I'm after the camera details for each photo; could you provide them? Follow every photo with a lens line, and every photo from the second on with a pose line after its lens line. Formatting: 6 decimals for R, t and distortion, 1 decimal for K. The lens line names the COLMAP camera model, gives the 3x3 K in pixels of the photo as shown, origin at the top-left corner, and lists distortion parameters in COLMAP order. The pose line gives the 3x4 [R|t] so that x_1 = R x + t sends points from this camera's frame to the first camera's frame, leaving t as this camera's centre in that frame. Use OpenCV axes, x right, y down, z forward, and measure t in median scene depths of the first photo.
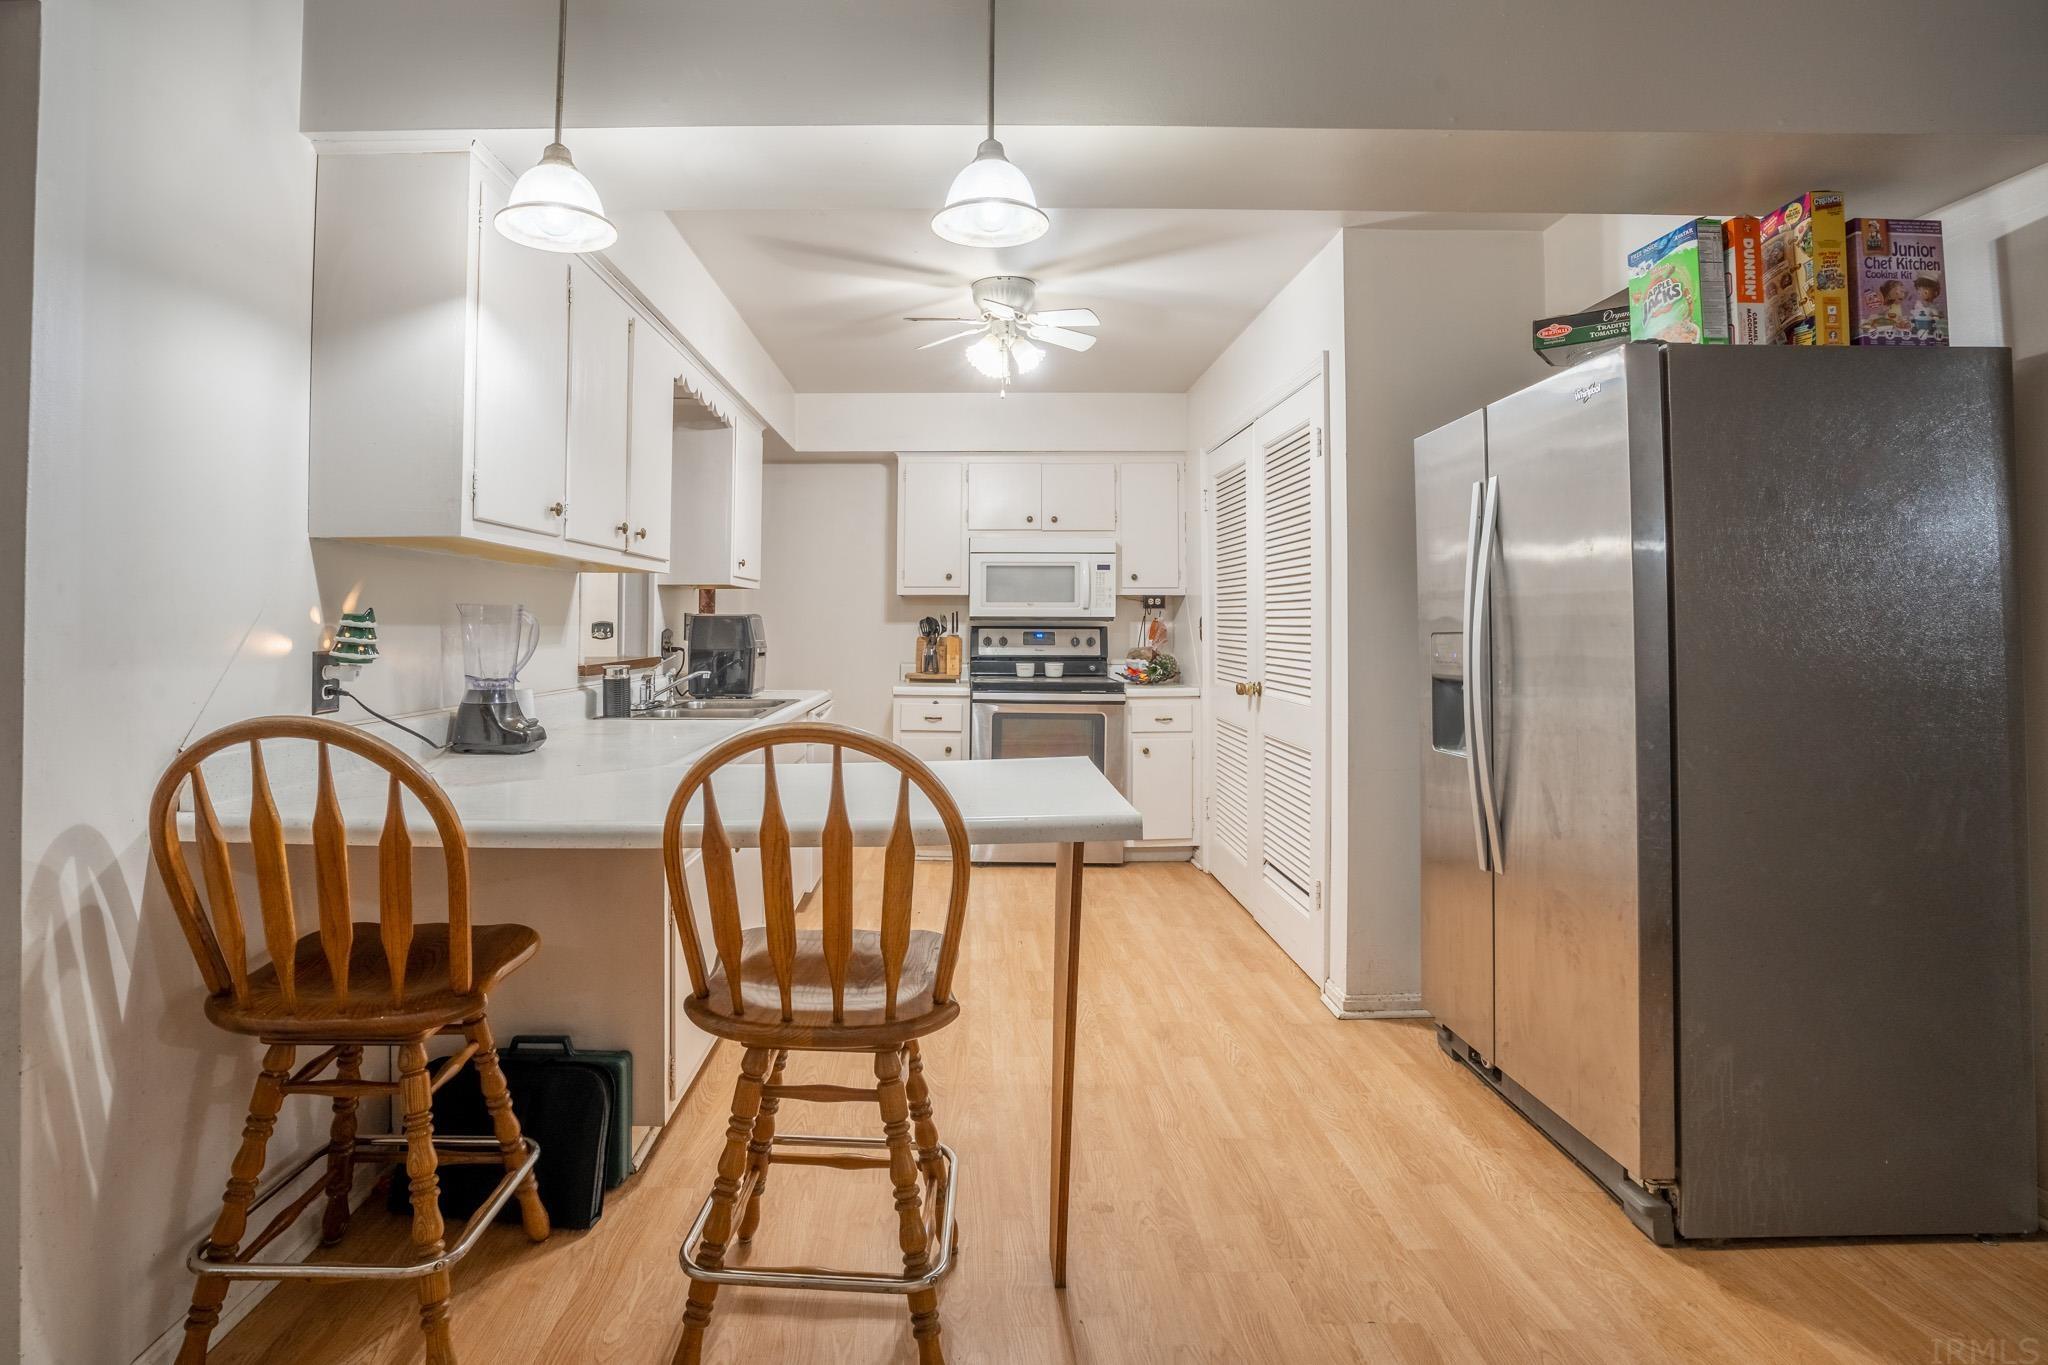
lens RADIAL K [[954.8, 0, 944.8], [0, 954.8, 607.4], [0, 0, 1]] dist [-0.030661, 0.007430]
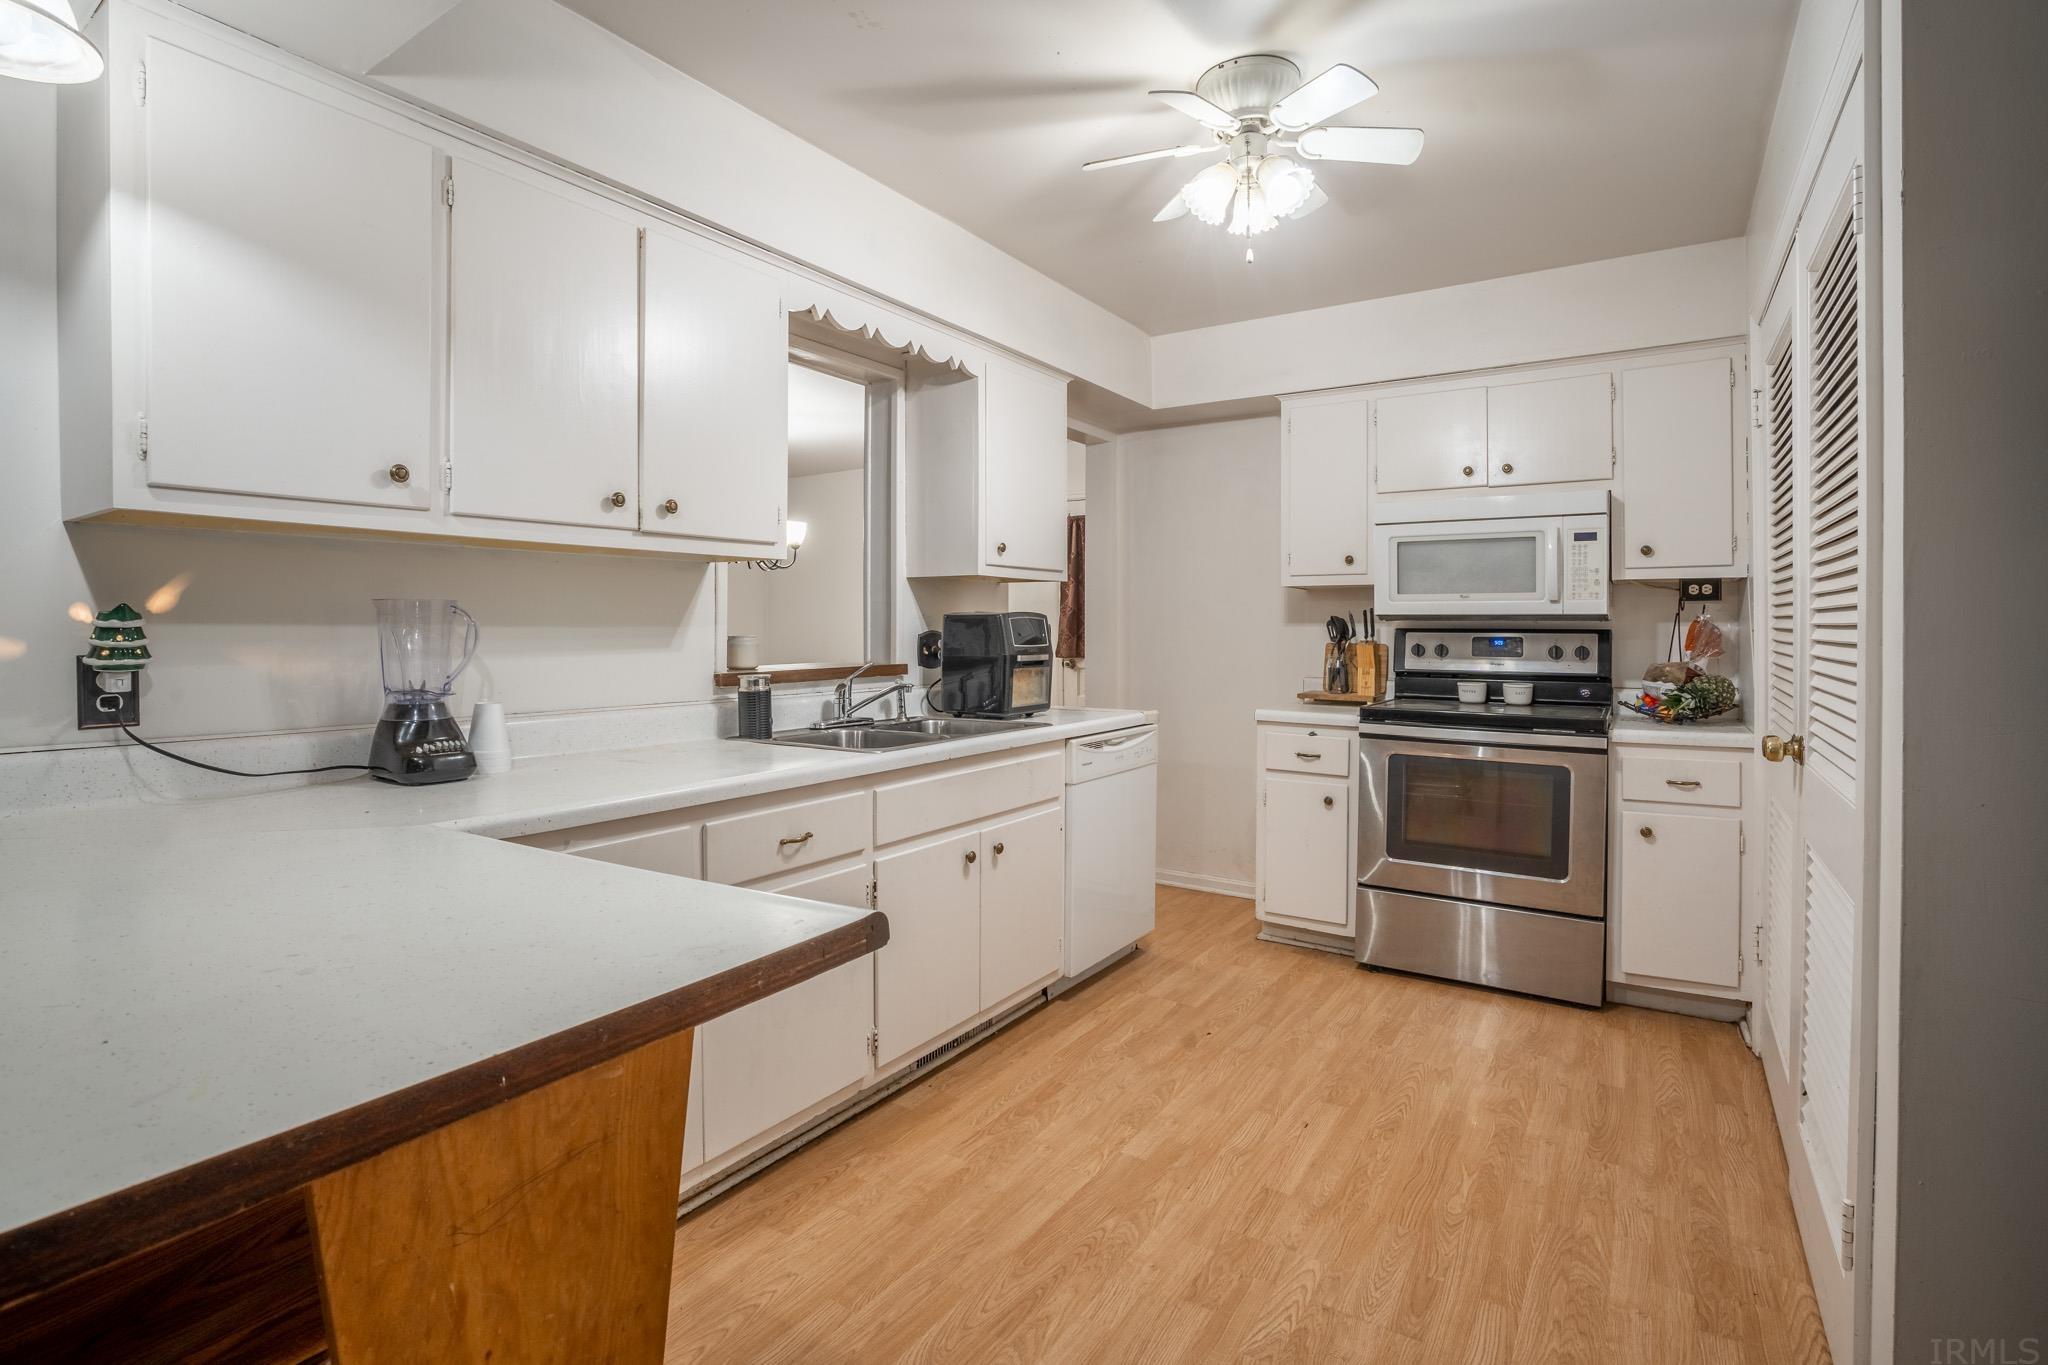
lens RADIAL K [[954.8, 0, 1033.2], [0, 954.8, 631.0], [0, 0, 1]] dist [-0.030661, 0.007430]
pose [[0.851517, 0.002258, -0.524322, 0.177826], [0.008804, 0.999788, 0.018603, 0.005954], [0.524253, -0.020458, 0.851317, 0.259326]]
